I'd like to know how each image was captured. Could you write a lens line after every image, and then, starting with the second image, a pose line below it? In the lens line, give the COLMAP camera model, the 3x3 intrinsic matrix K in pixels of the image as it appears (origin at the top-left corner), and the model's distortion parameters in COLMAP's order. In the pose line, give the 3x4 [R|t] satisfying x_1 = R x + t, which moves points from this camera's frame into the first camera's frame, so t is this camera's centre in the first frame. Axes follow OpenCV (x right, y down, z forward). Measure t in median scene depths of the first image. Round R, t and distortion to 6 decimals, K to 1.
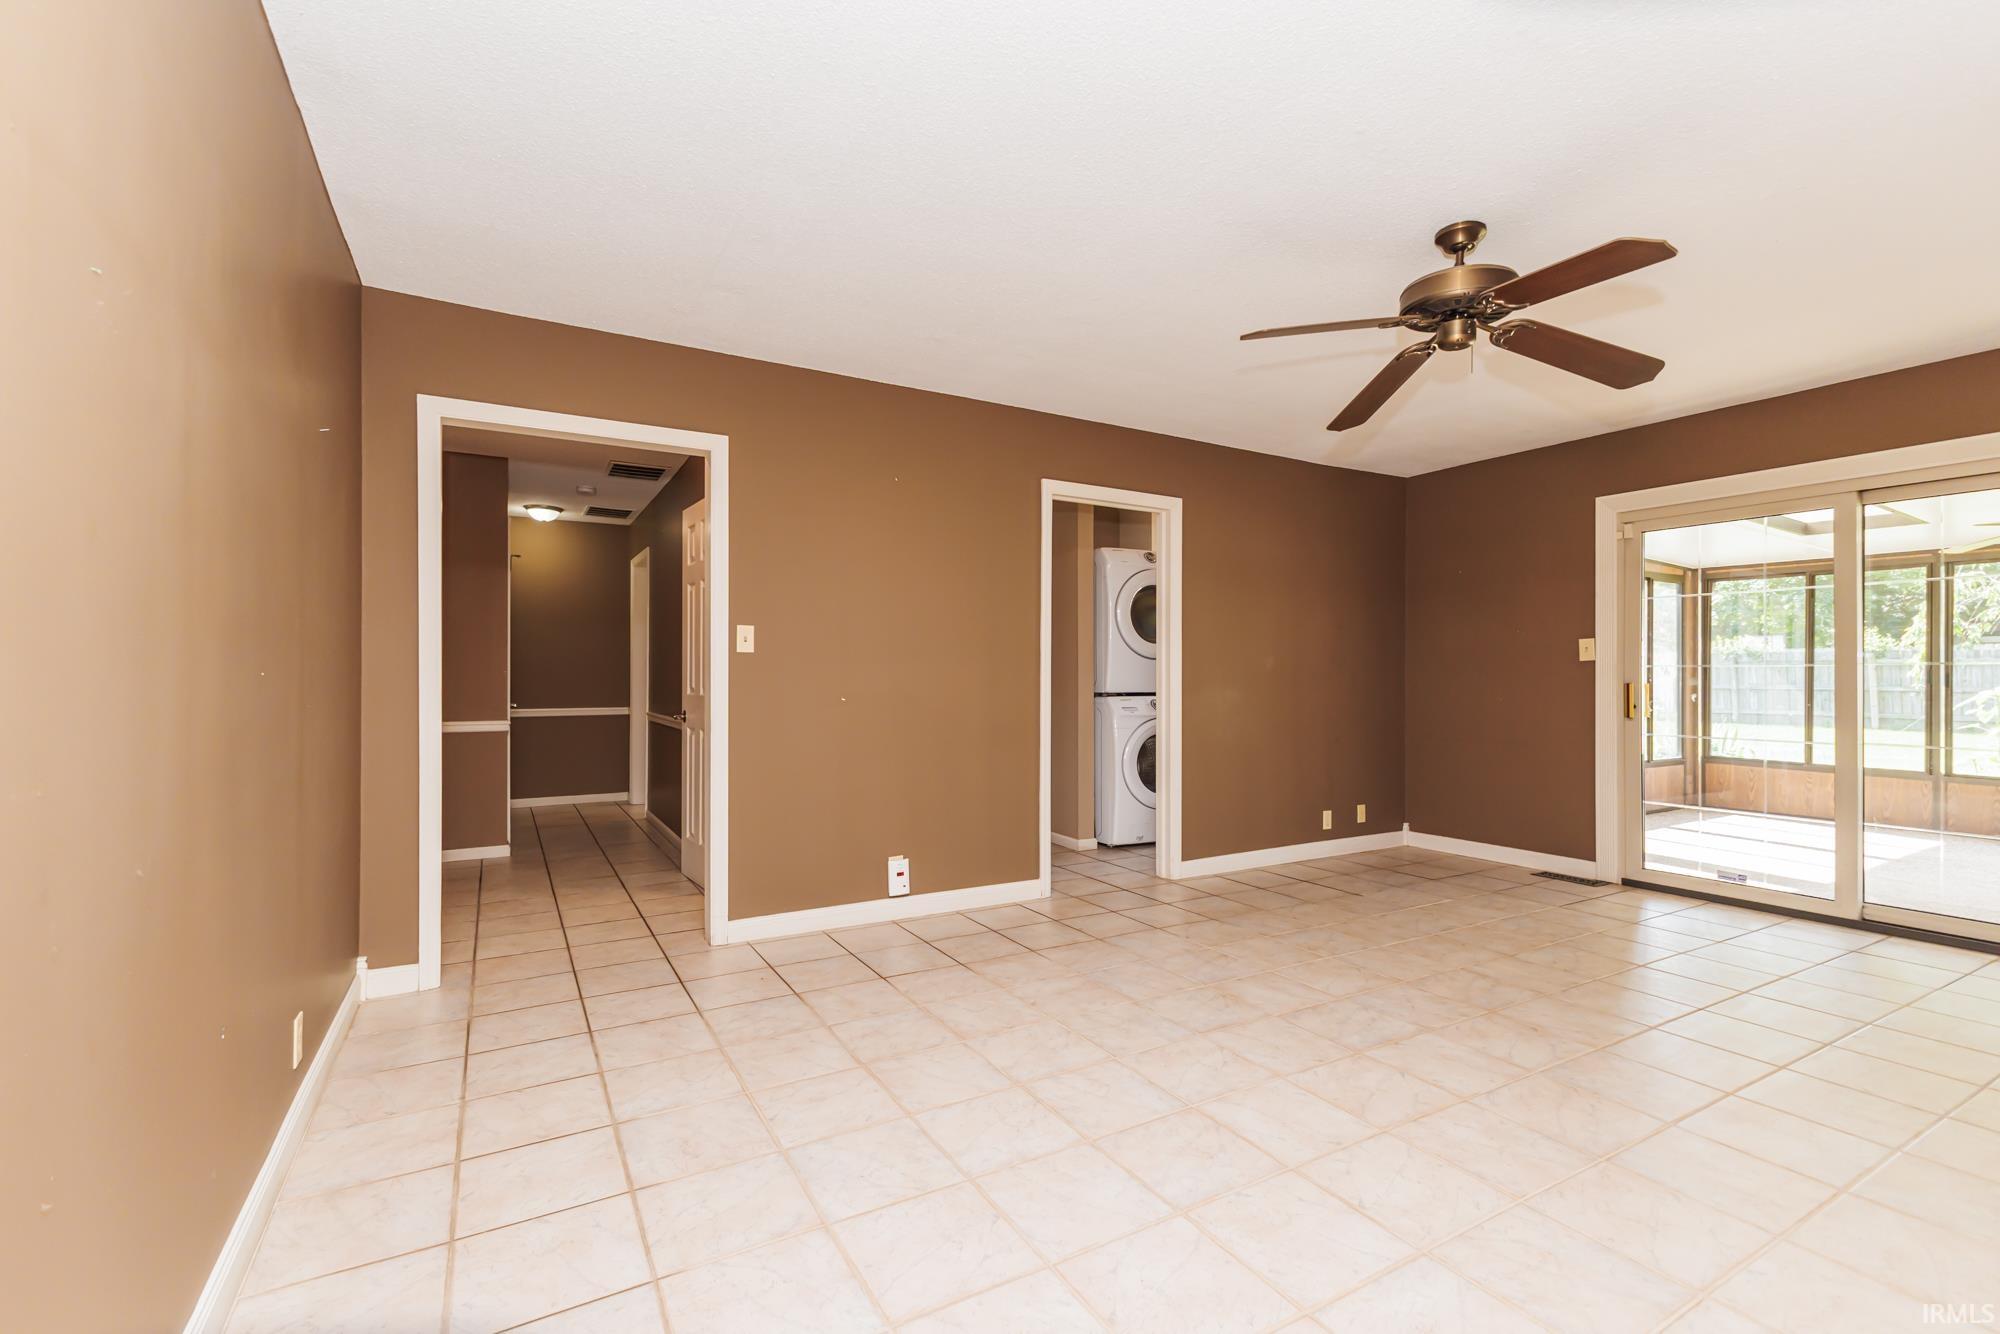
lens RADIAL K [[876.2, 0, 1013.8], [0, 876.2, 674.8], [0, 0, 1]] dist [0.013362, -0.000232]
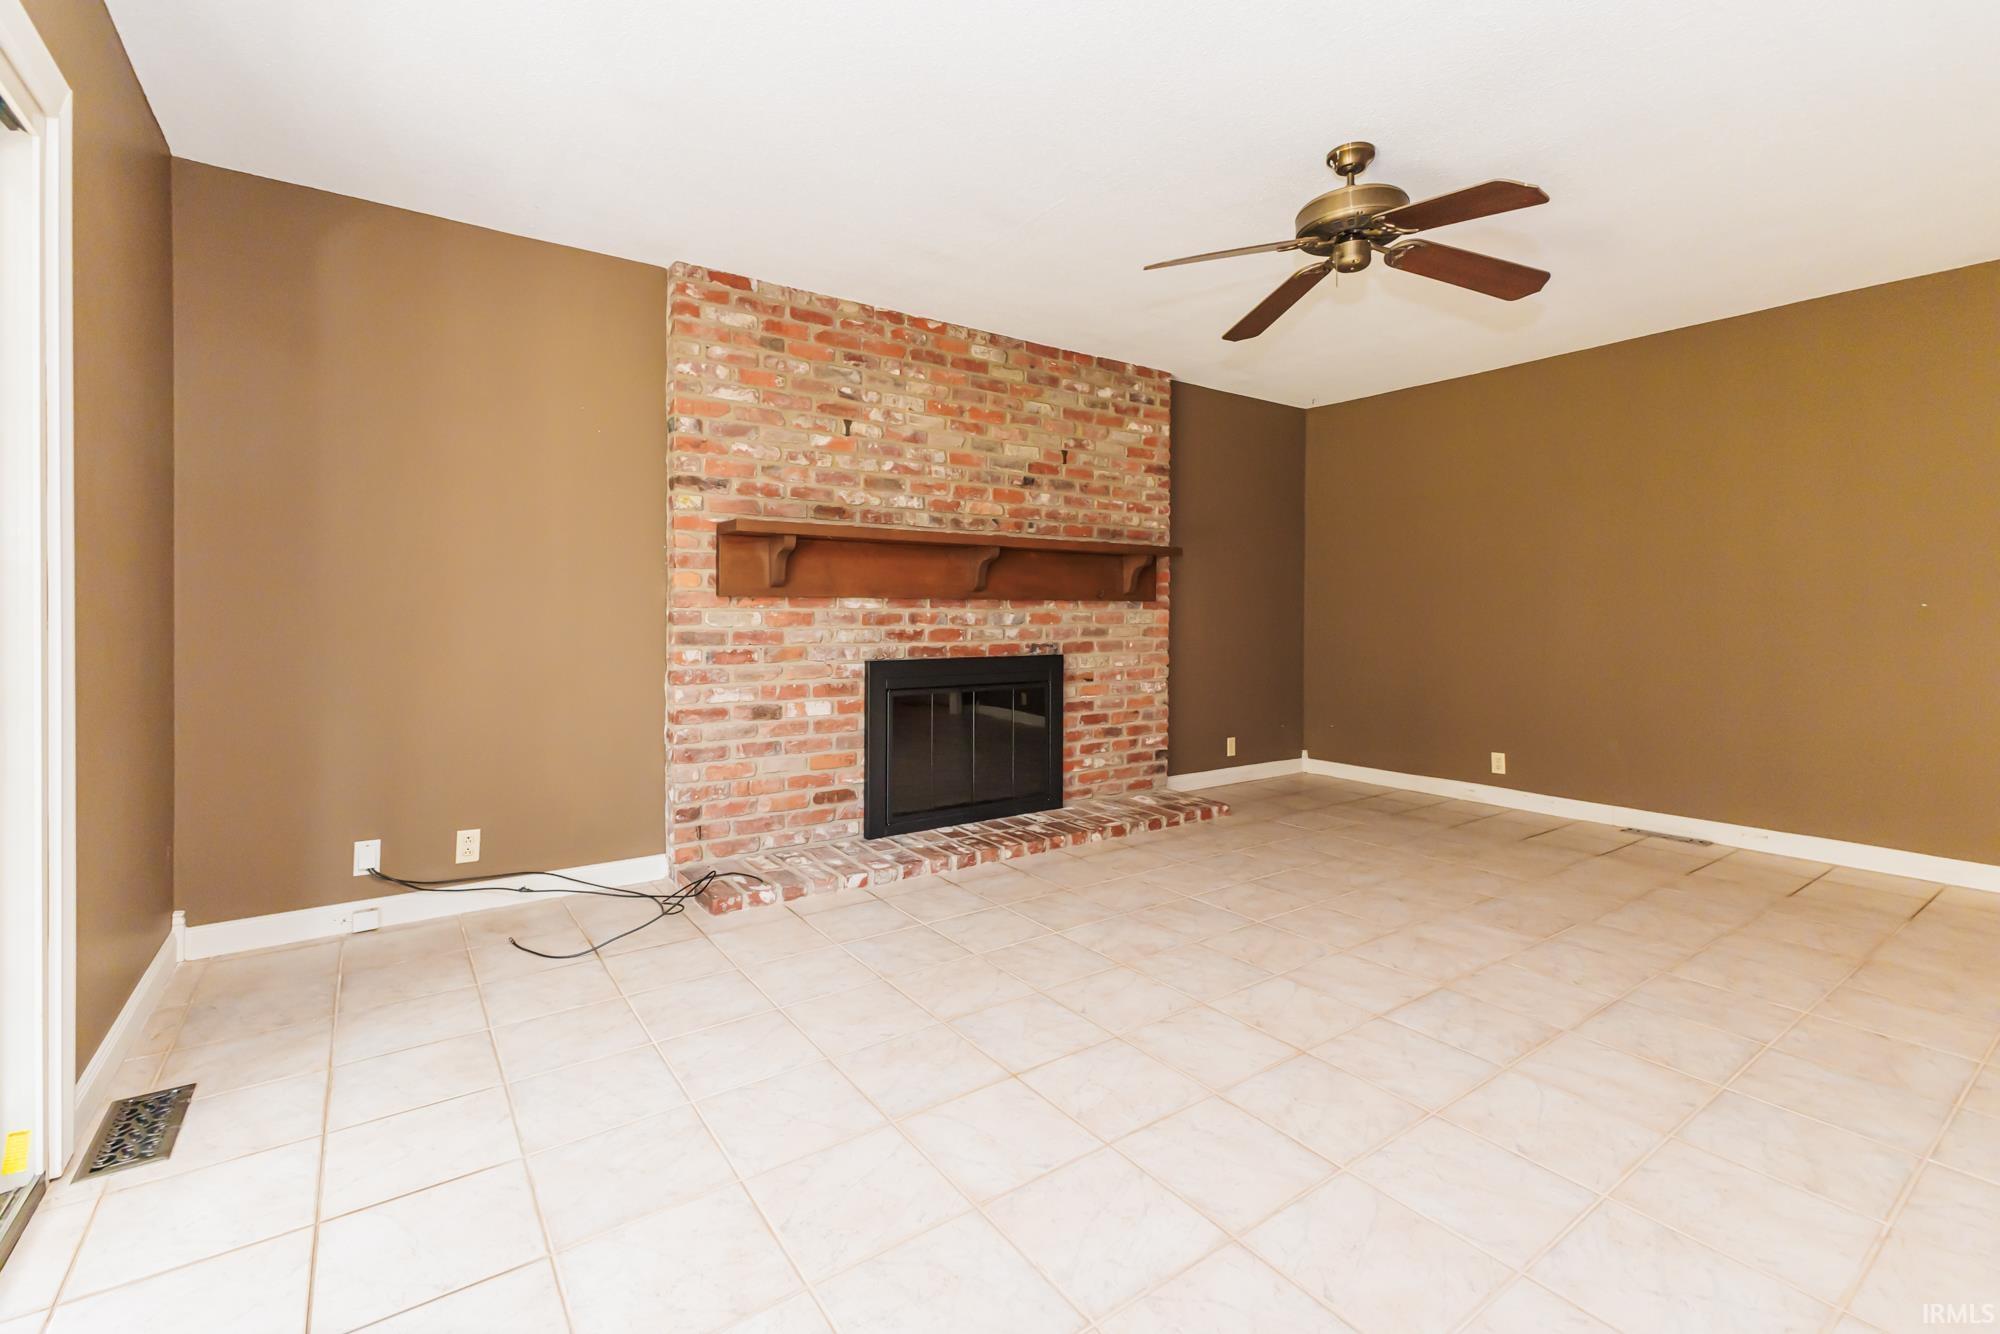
lens RADIAL K [[876.2, 0, 1021.6], [0, 876.2, 615.1], [0, 0, 1]] dist [0.013362, -0.000232]
pose [[-0.994261, 0.000137, -0.106982, 0.637766], [0.000137, 1.000000, 0.000002, 0.011713], [0.106982, -0.000013, -0.994261, 1.273862]]
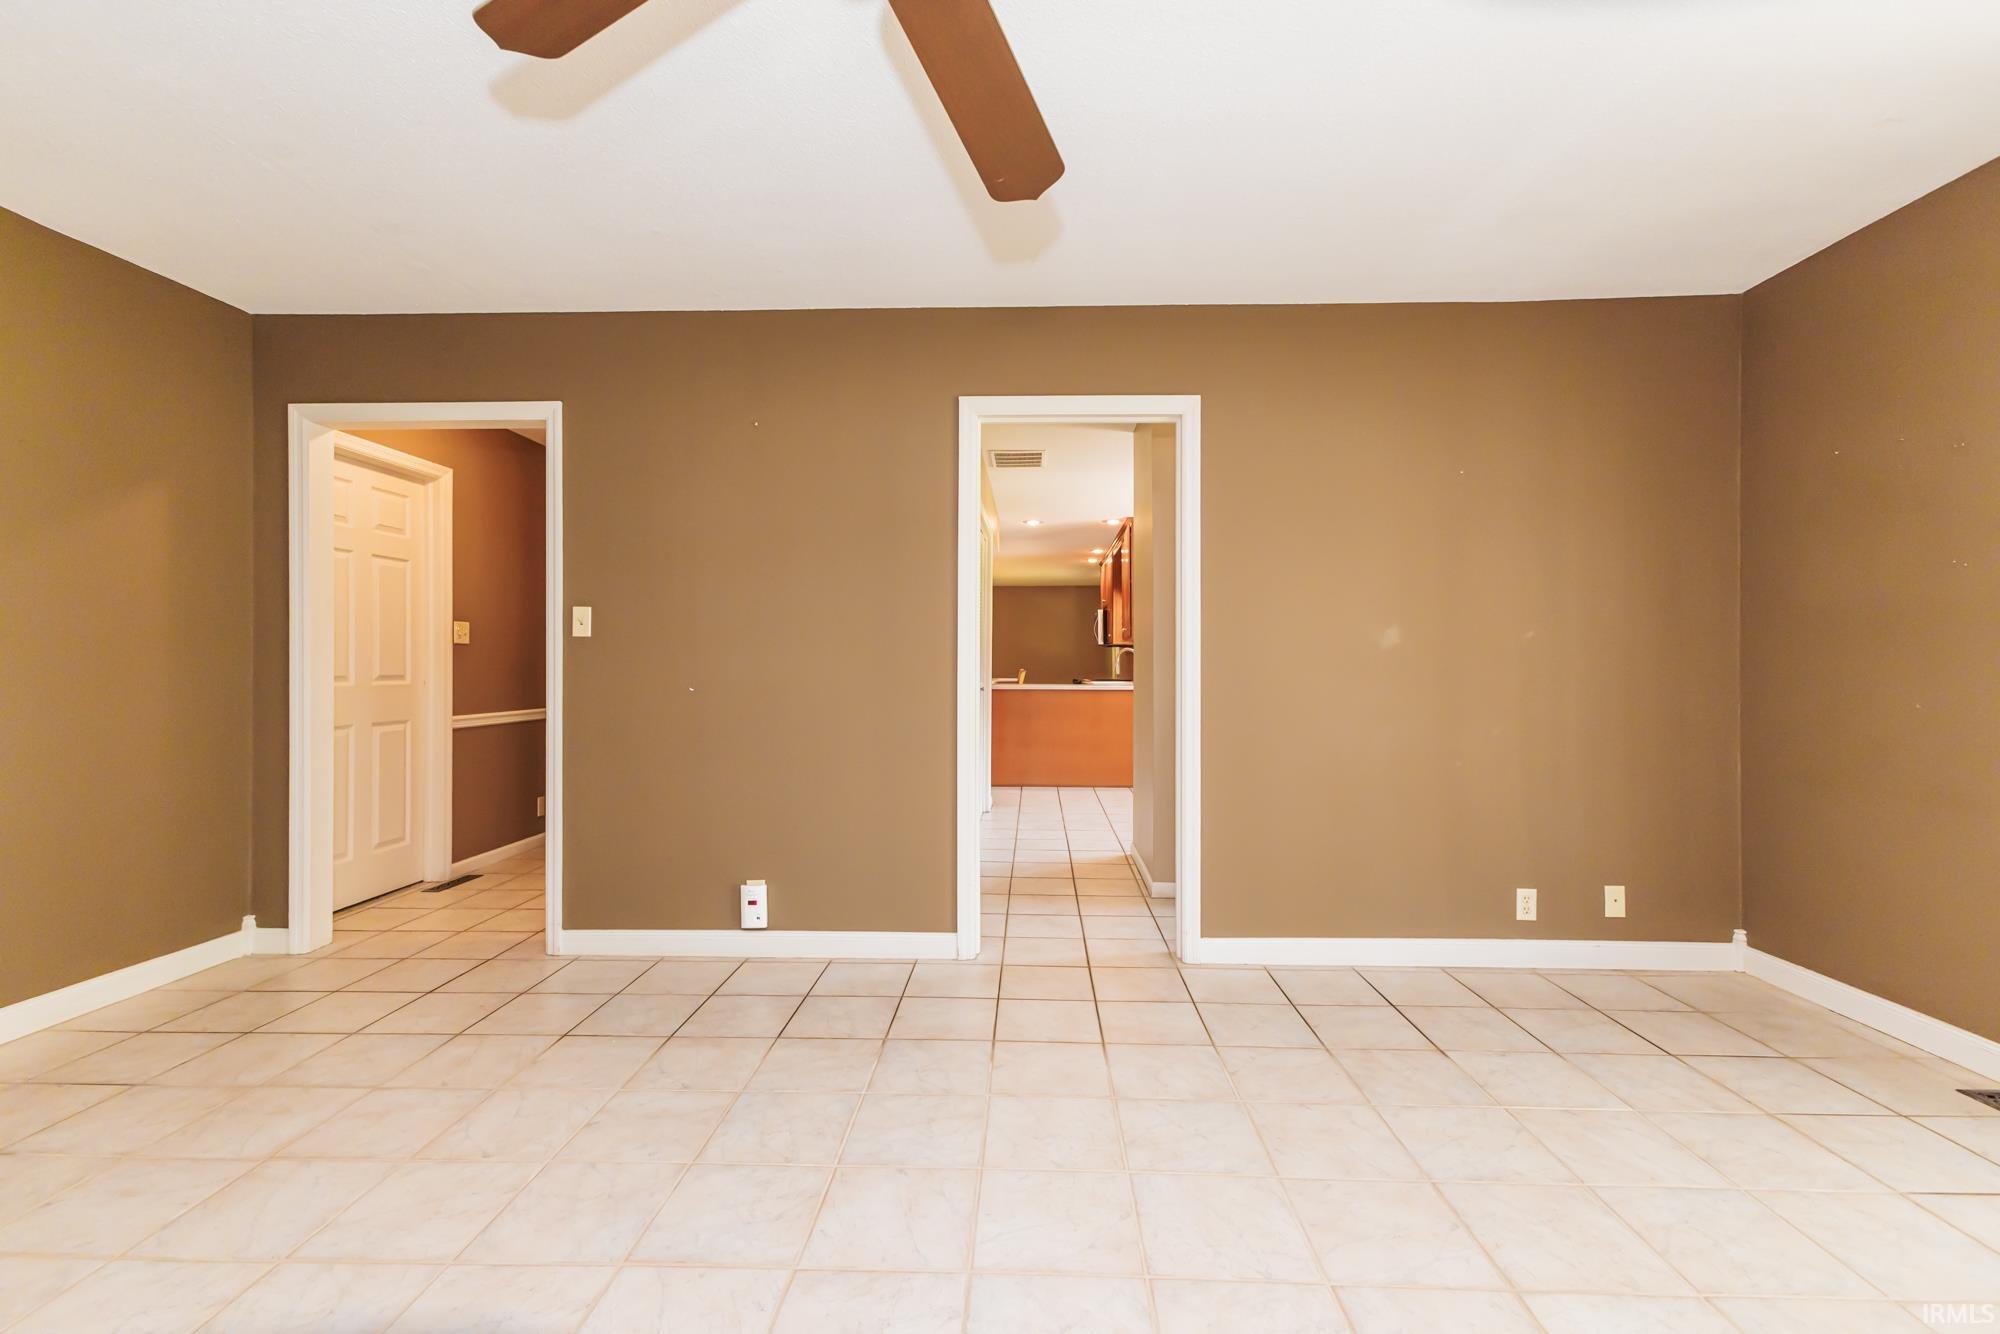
lens RADIAL K [[876.2, 0, 1006.5], [0, 876.2, 659.8], [0, 0, 1]] dist [0.013362, -0.000232]
pose [[0.846587, -0.005515, -0.532222, 0.519560], [0.004664, 0.999985, -0.002943, 0.003094], [0.532230, 0.000010, 0.846600, 0.436540]]
